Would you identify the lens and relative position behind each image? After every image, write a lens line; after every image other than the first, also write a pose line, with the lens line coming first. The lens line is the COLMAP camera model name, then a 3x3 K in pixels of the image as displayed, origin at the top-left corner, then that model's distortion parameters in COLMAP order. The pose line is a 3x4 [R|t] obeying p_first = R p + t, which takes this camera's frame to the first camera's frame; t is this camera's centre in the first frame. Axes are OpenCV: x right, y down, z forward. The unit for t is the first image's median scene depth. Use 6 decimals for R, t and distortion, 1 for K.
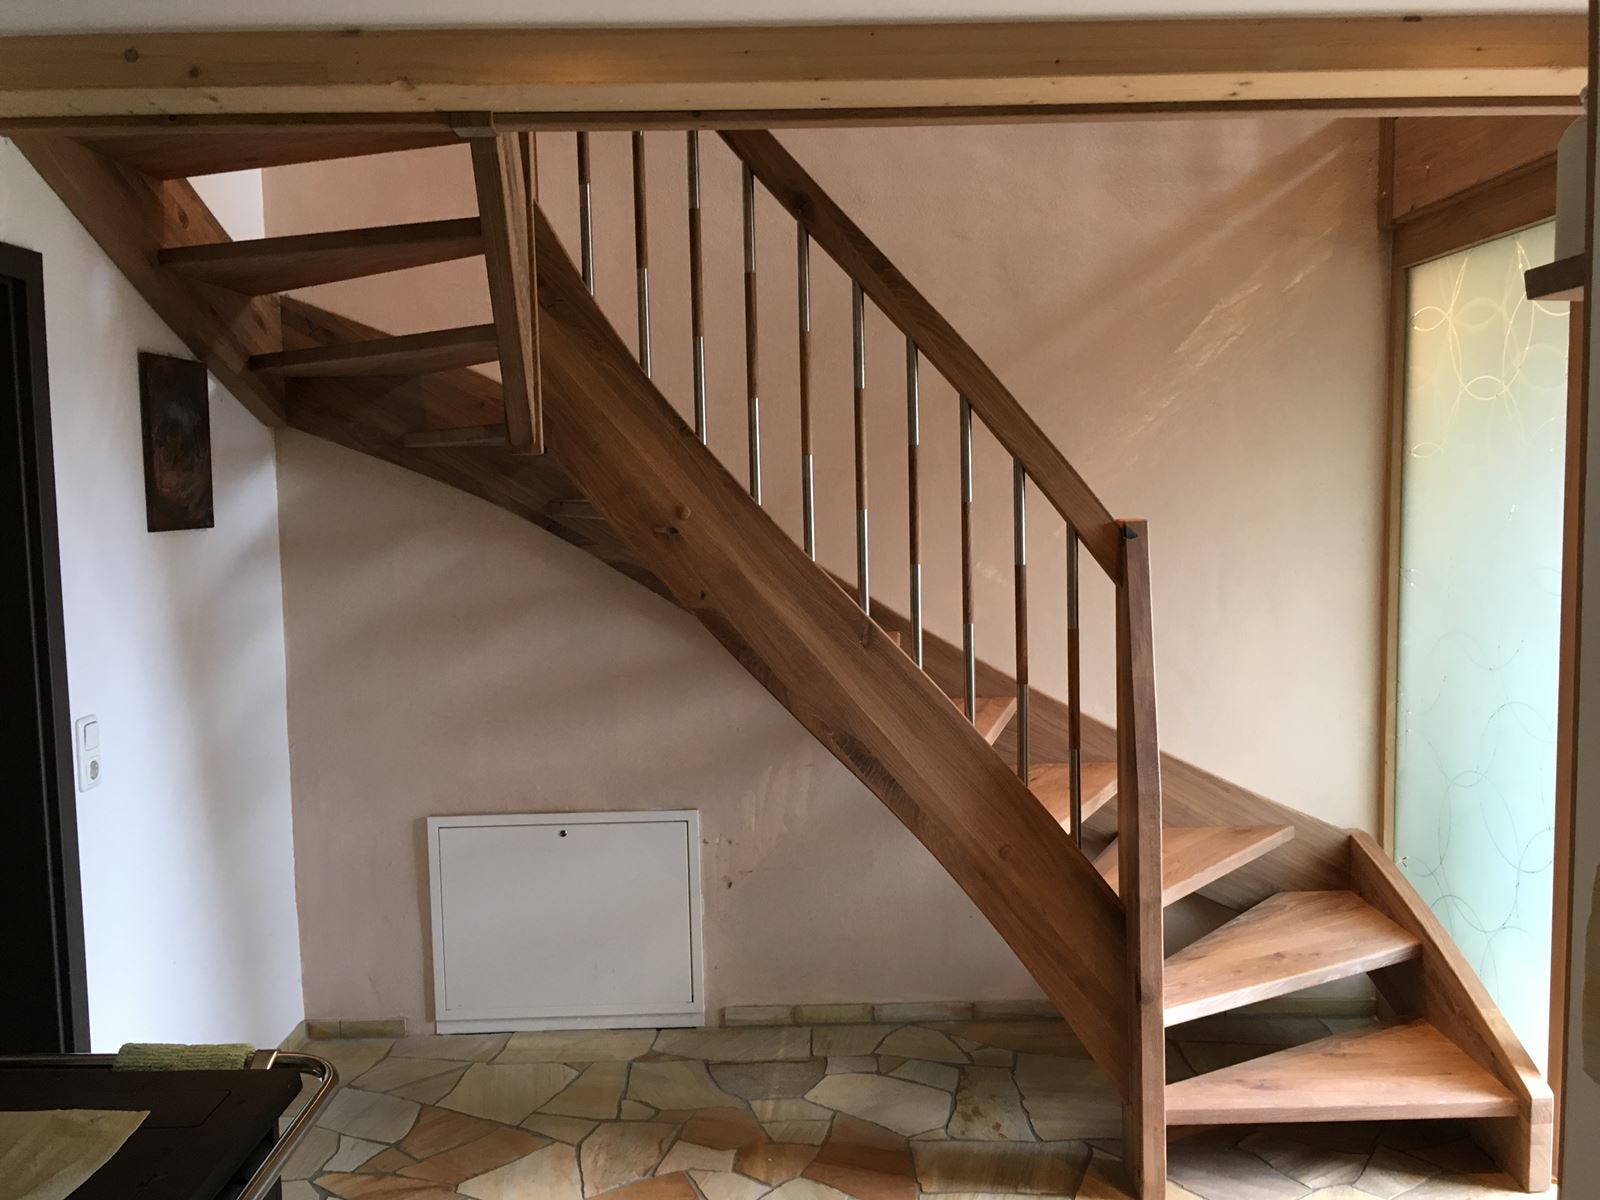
lens RADIAL K [[1361.8, 0, 800.0], [0, 1361.8, 595.7], [0, 0, 1]] dist [0.078557, -0.115357]
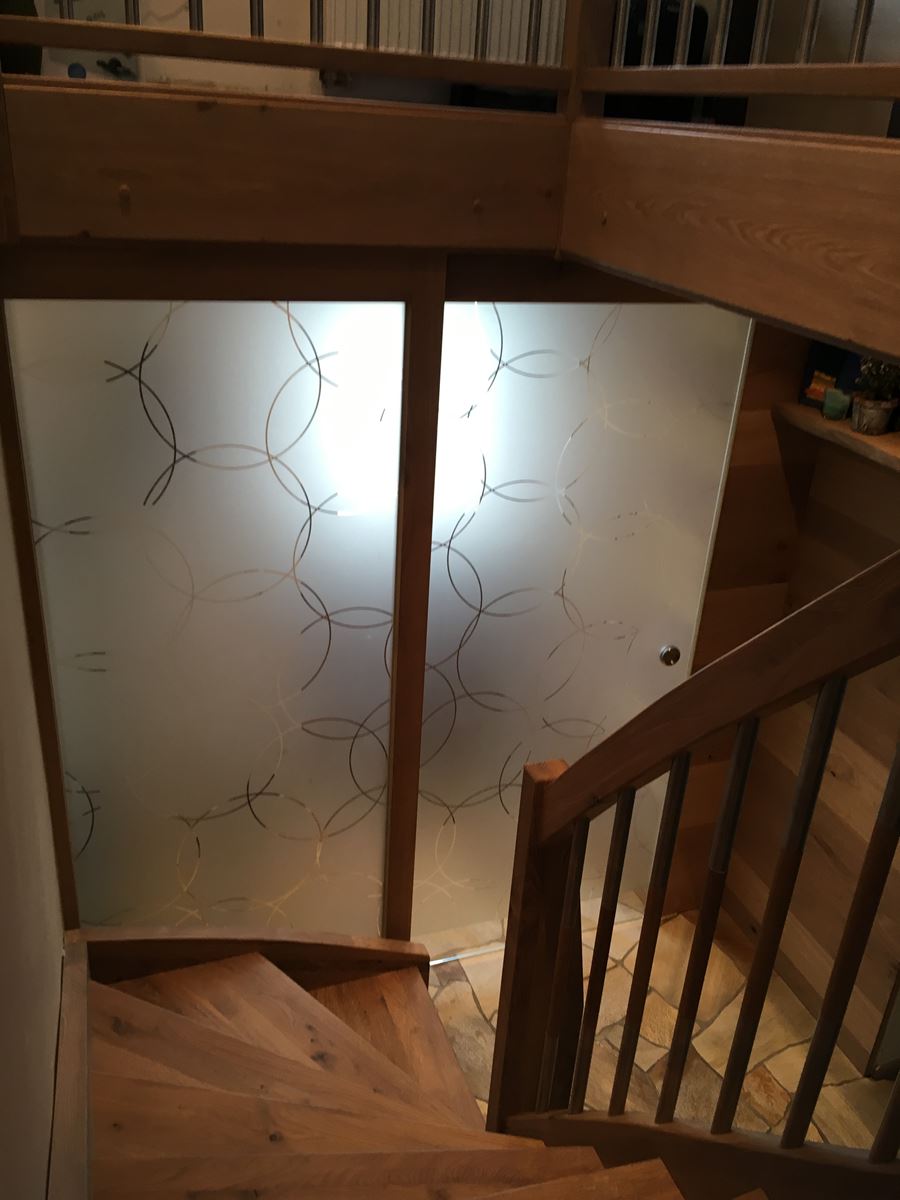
lens RADIAL K [[1021.4, 0, 451.5], [0, 1021.4, 599.6], [0, 0, 1]] dist [0.078557, -0.115357]
pose [[-0.336377, -0.404666, 0.850350, -0.190372], [0.029292, 0.898036, 0.438946, -0.368102], [-0.941272, 0.172560, -0.290225, 1.083256]]
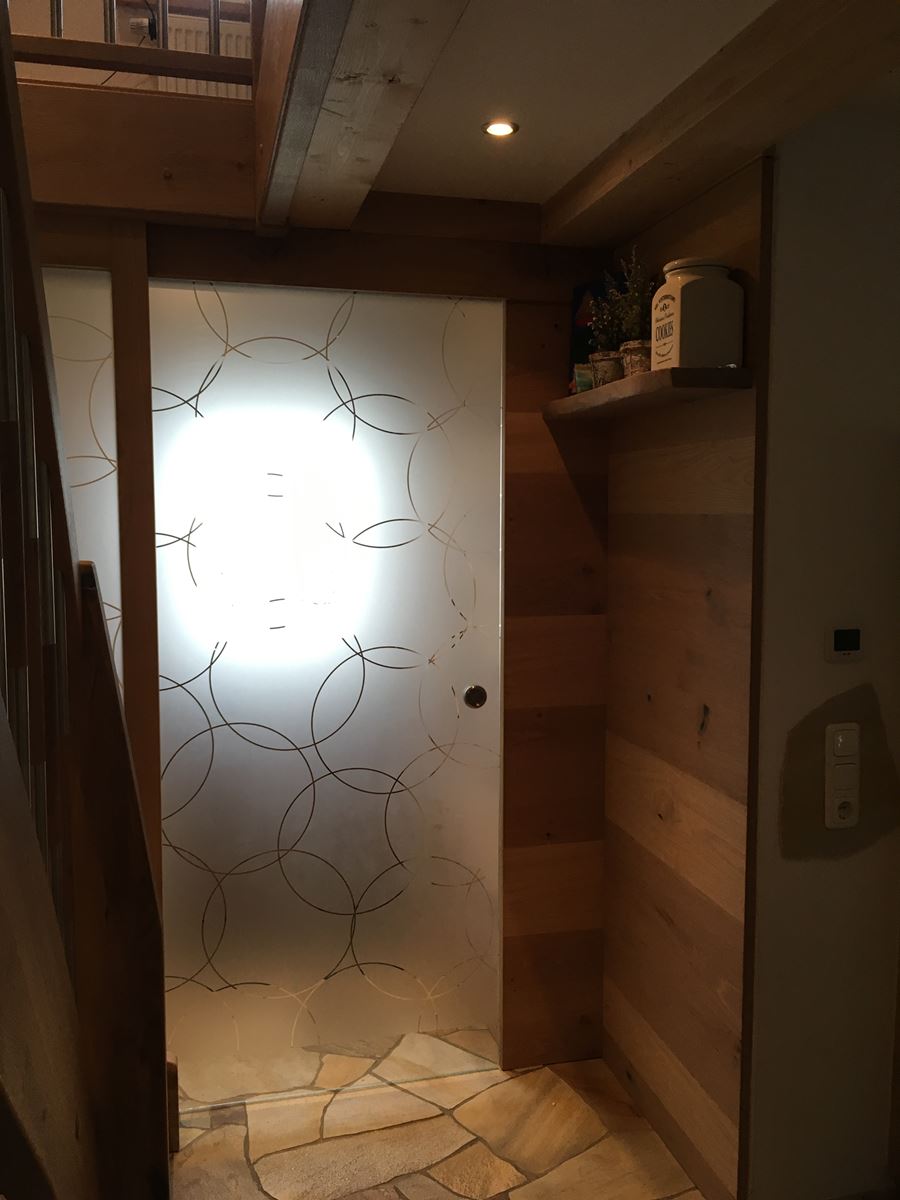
lens RADIAL K [[1021.4, 0, 450.9], [0, 1021.4, 600.5], [0, 0, 1]] dist [0.078557, -0.115357]
pose [[-0.233597, -0.065439, 0.970129, -0.276727], [0.087146, 0.992308, 0.087919, -0.057561], [-0.968420, 0.105080, -0.226097, 0.831082]]
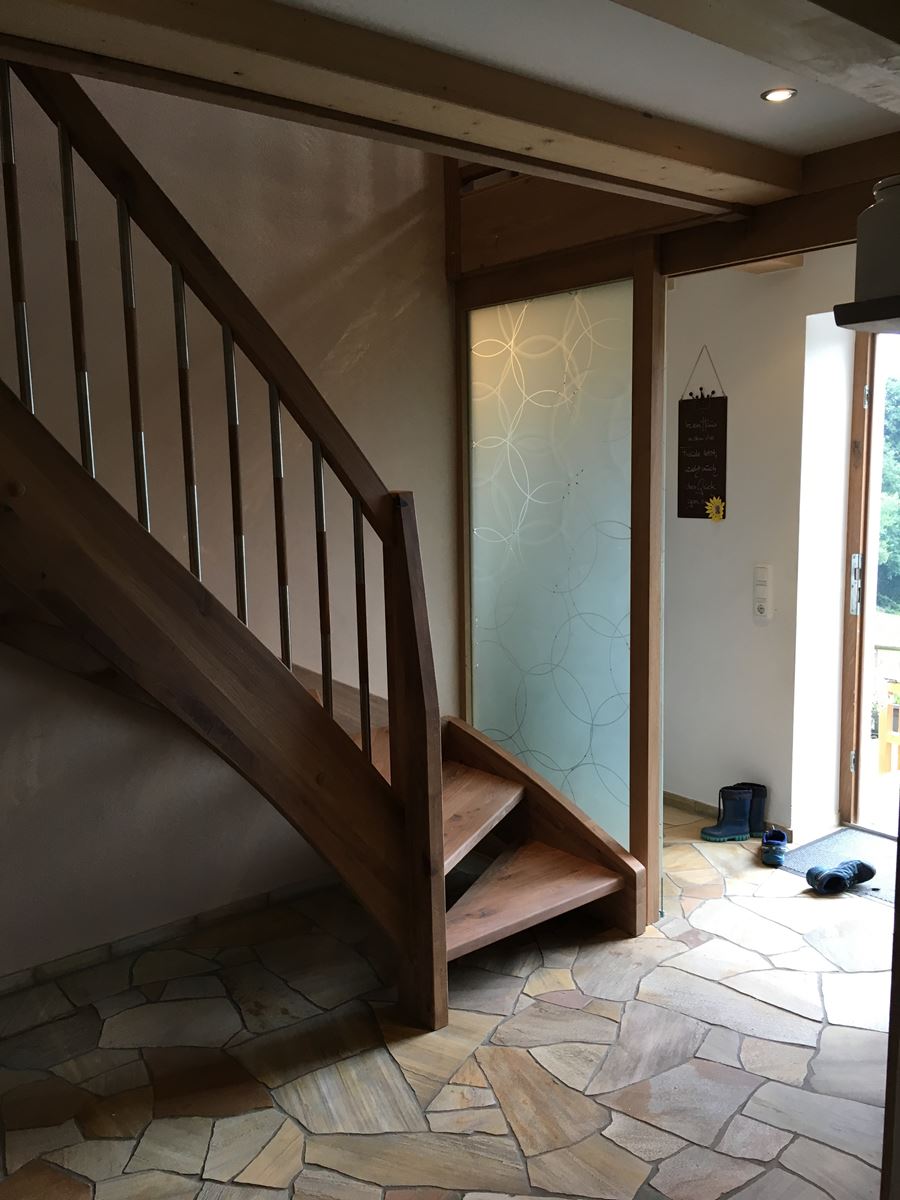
lens RADIAL K [[1021.4, 0, 448.9], [0, 1021.4, 596.9], [0, 0, 1]] dist [0.078557, -0.115357]
pose [[0.781219, -0.078266, 0.619331, -0.266057], [0.057510, 0.996914, 0.053438, -0.006844], [-0.621602, -0.006129, 0.783309, 0.223394]]
